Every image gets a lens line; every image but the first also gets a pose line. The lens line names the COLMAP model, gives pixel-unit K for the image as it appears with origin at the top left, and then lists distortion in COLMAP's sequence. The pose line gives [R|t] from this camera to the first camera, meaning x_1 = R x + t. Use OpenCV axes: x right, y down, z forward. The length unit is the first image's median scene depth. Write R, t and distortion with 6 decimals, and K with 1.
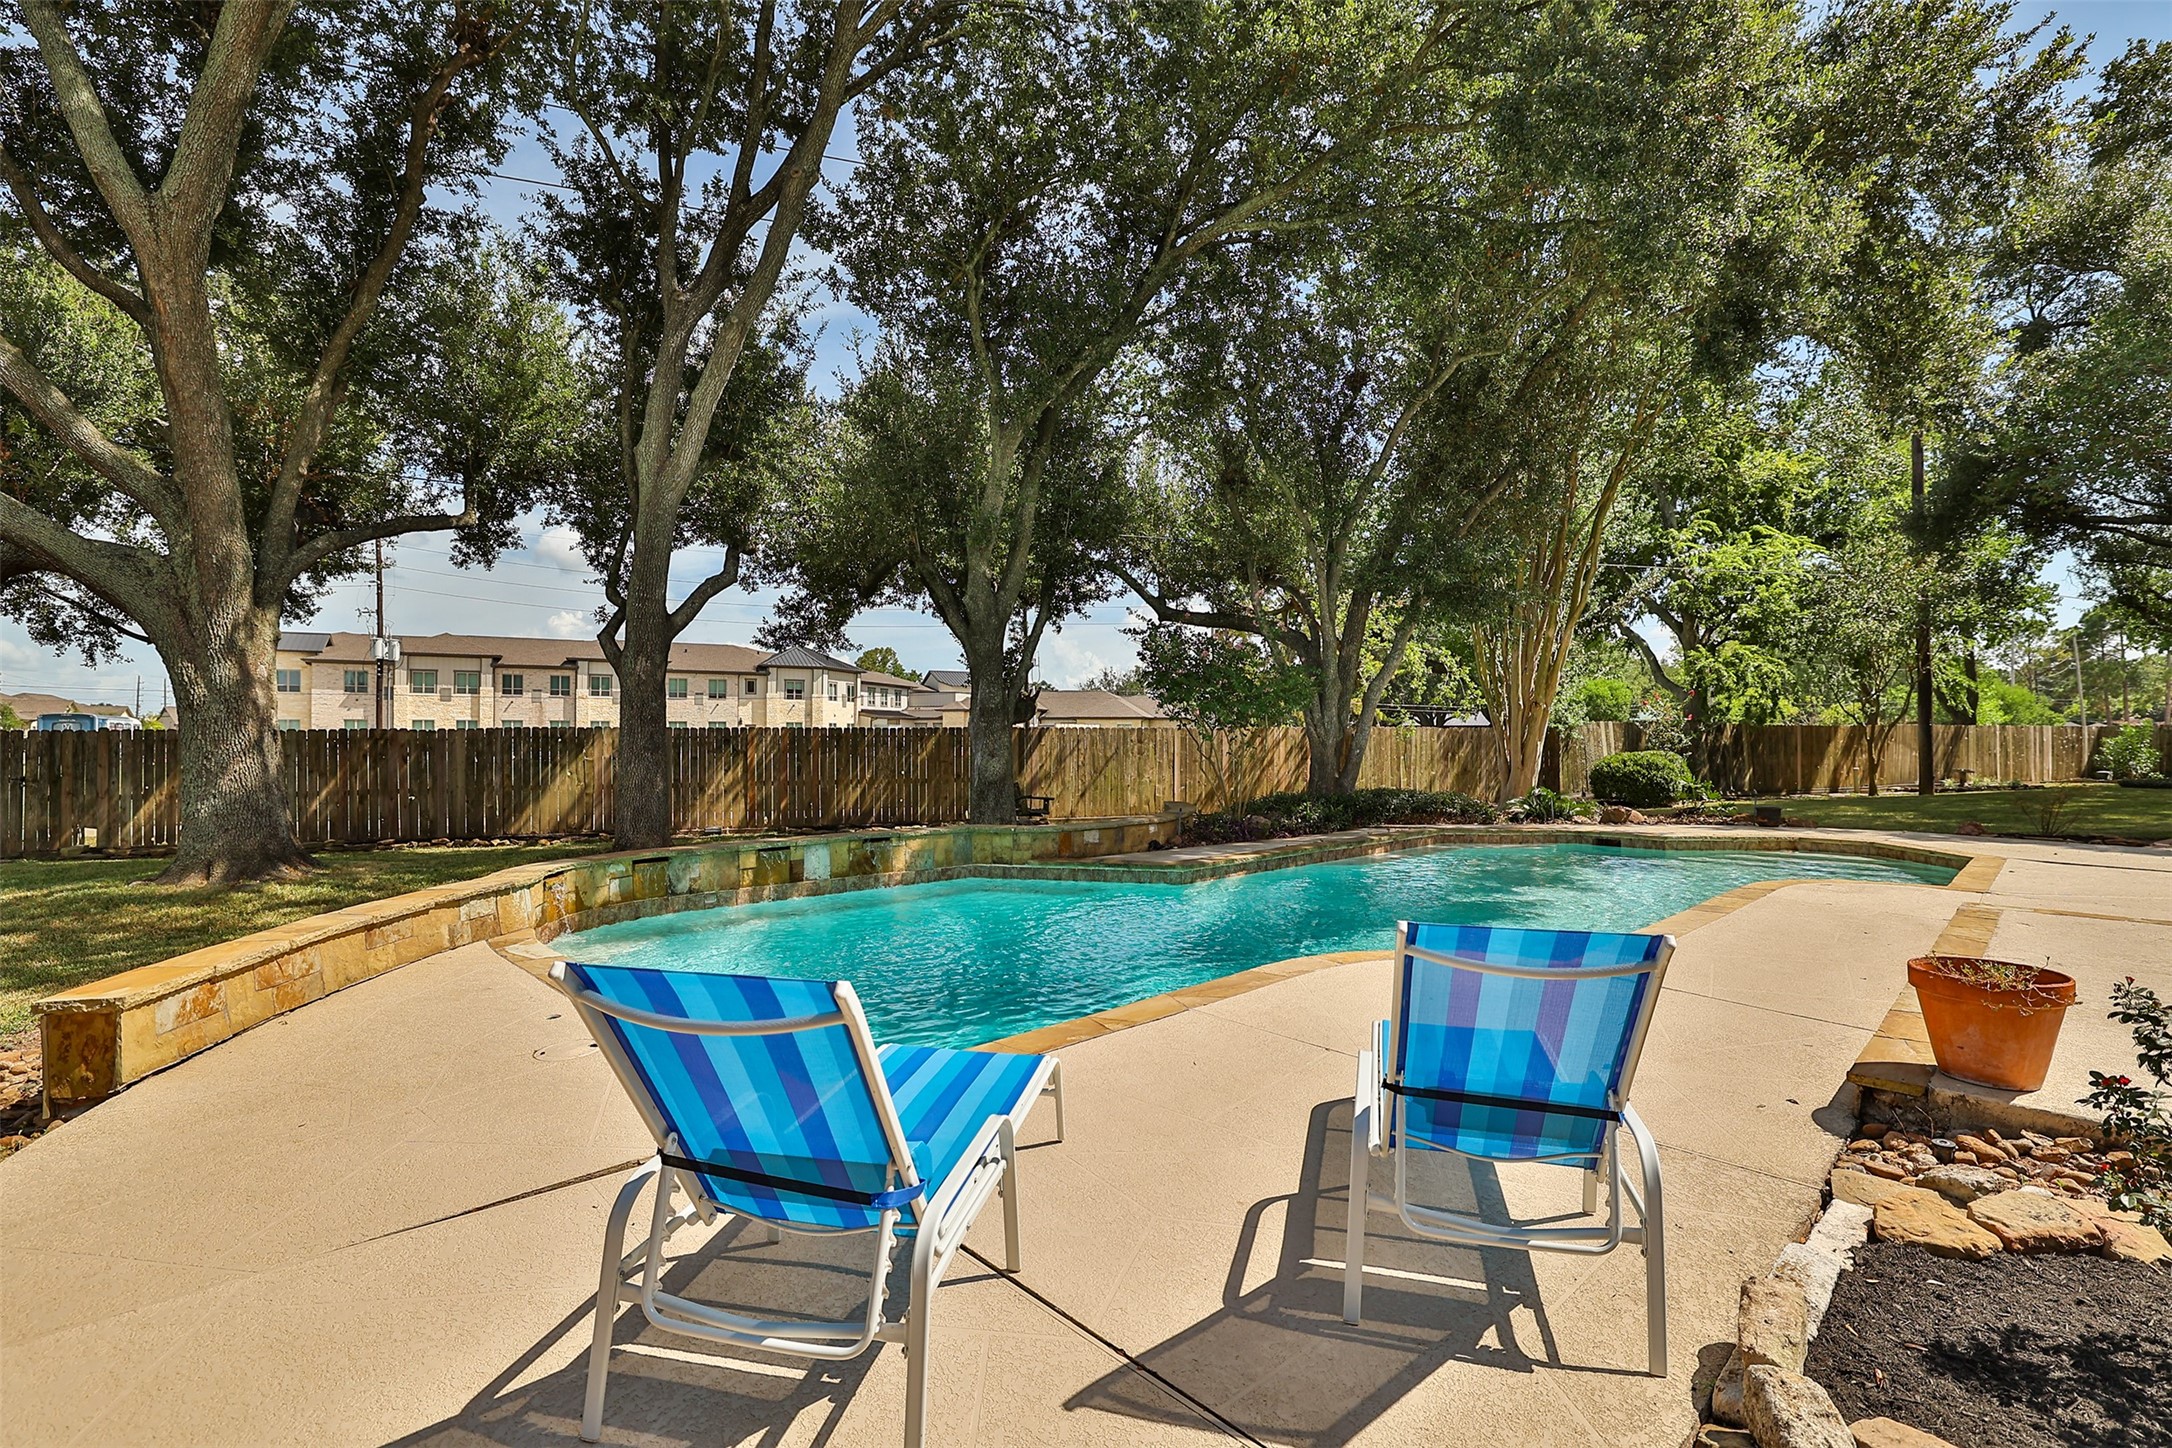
lens RADIAL K [[989.3, 0, 1056.6], [0, 989.3, 720.6], [0, 0, 1]] dist [0.000503, 0.000275]
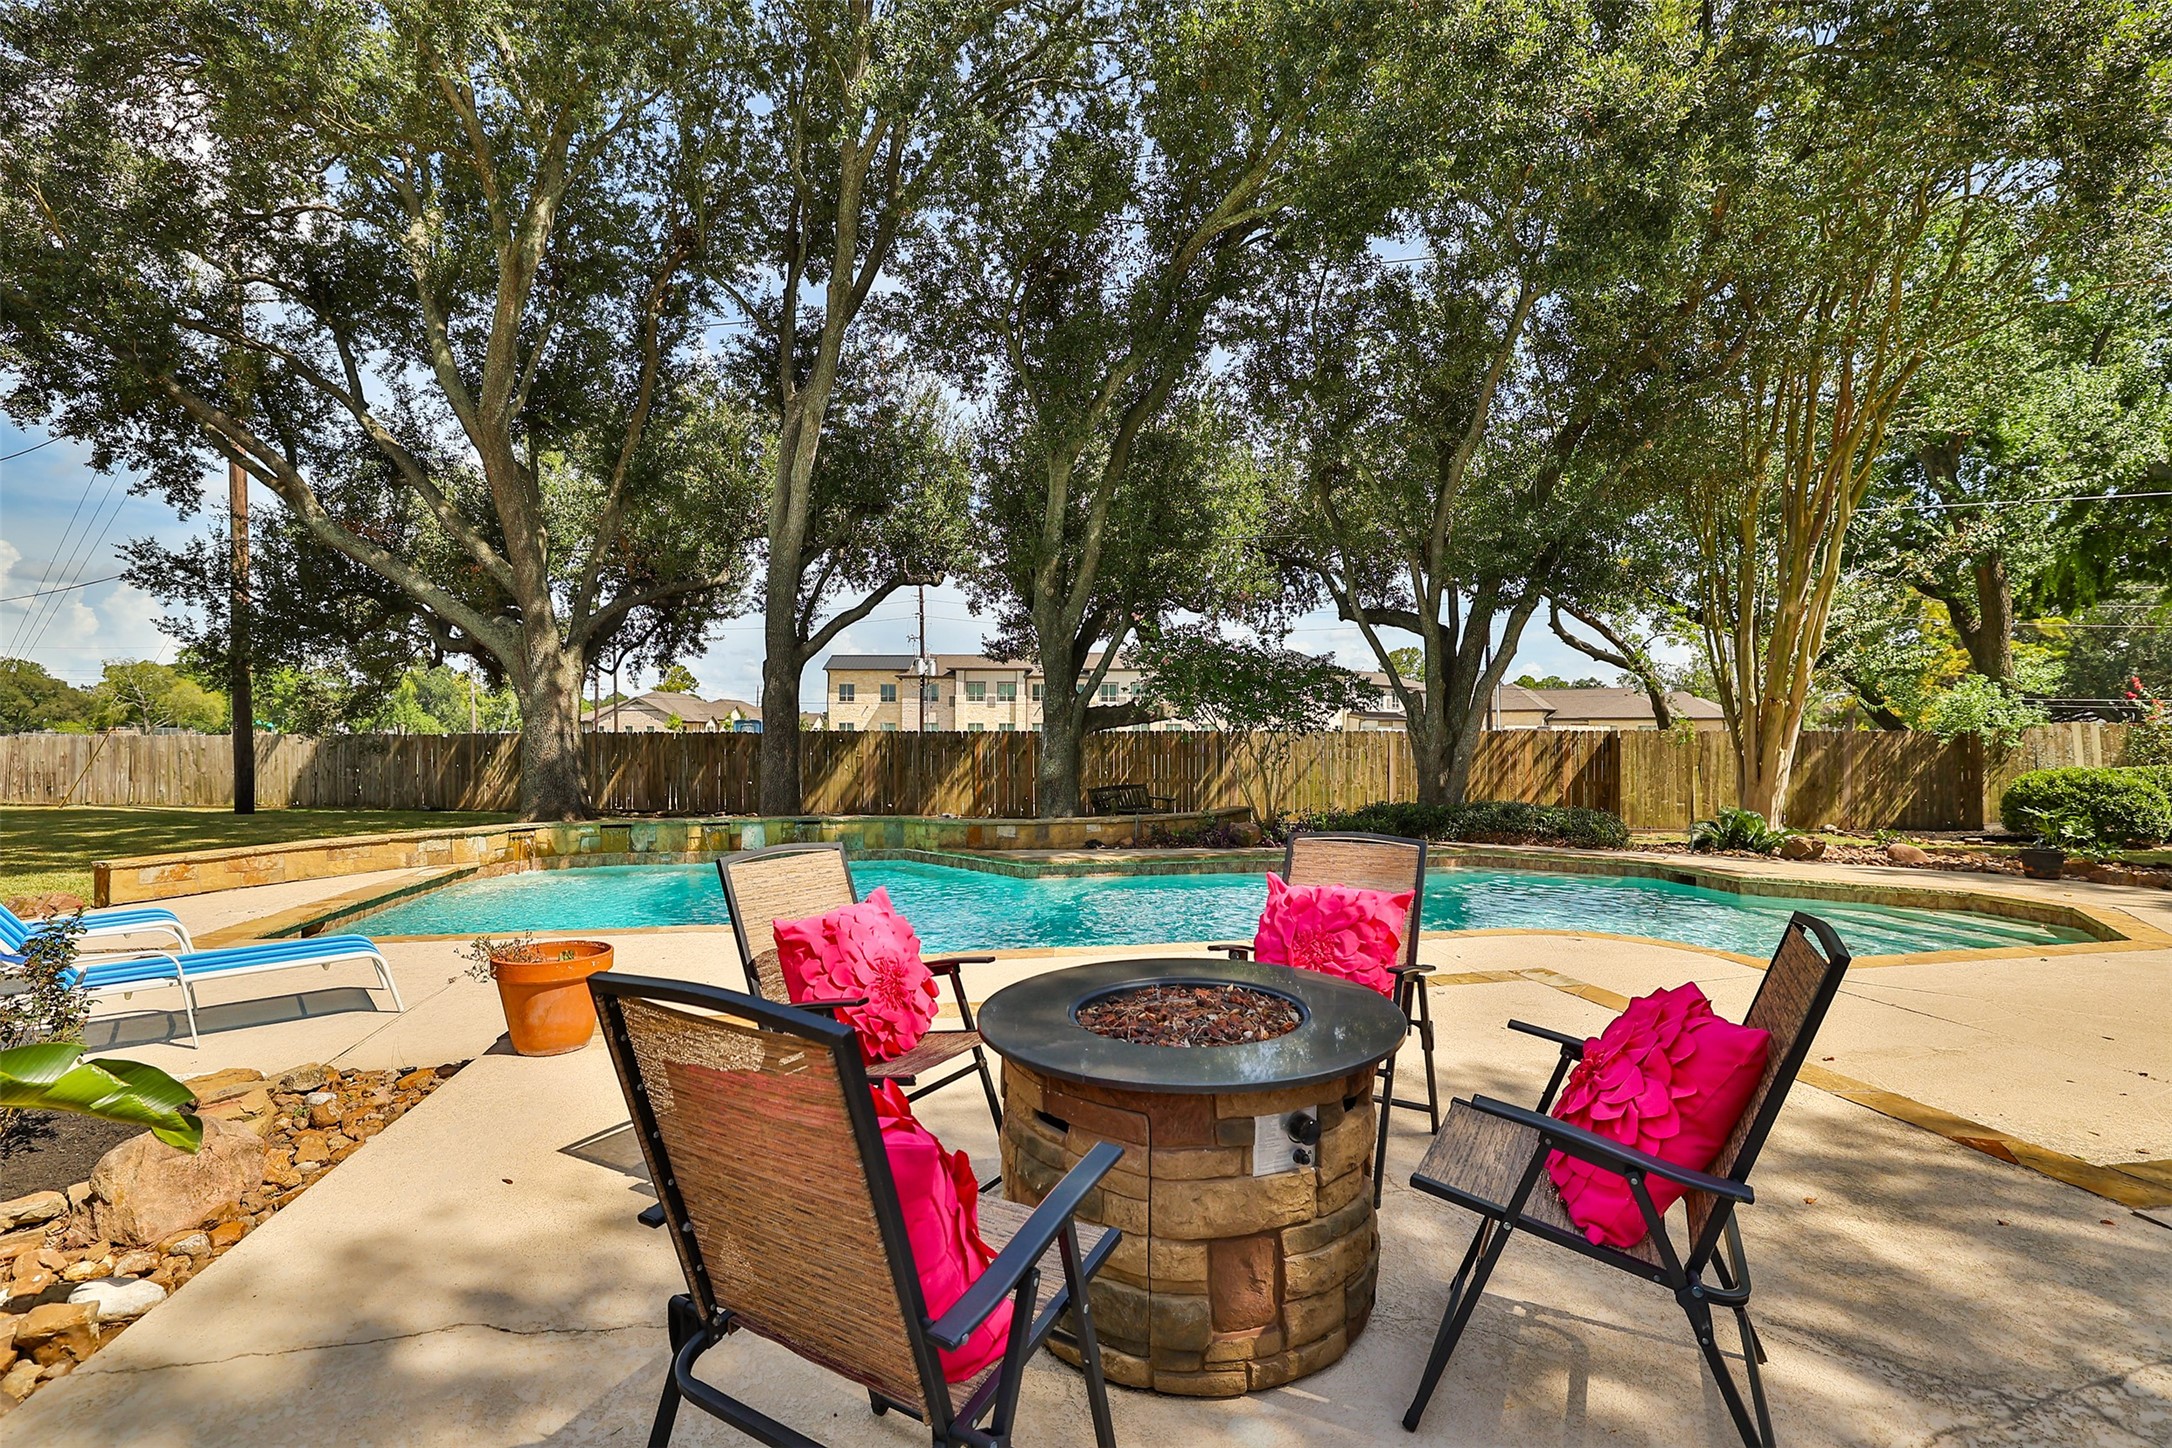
lens RADIAL K [[985.4, 0, 1086.0], [0, 985.4, 724.0], [0, 0, 1]] dist [-0.025478, 0.011751]
pose [[0.861177, -0.001328, -0.508304, 0.401692], [0.002274, 0.999997, 0.001241, -0.001318], [0.508300, -0.002224, 0.861177, 0.067933]]
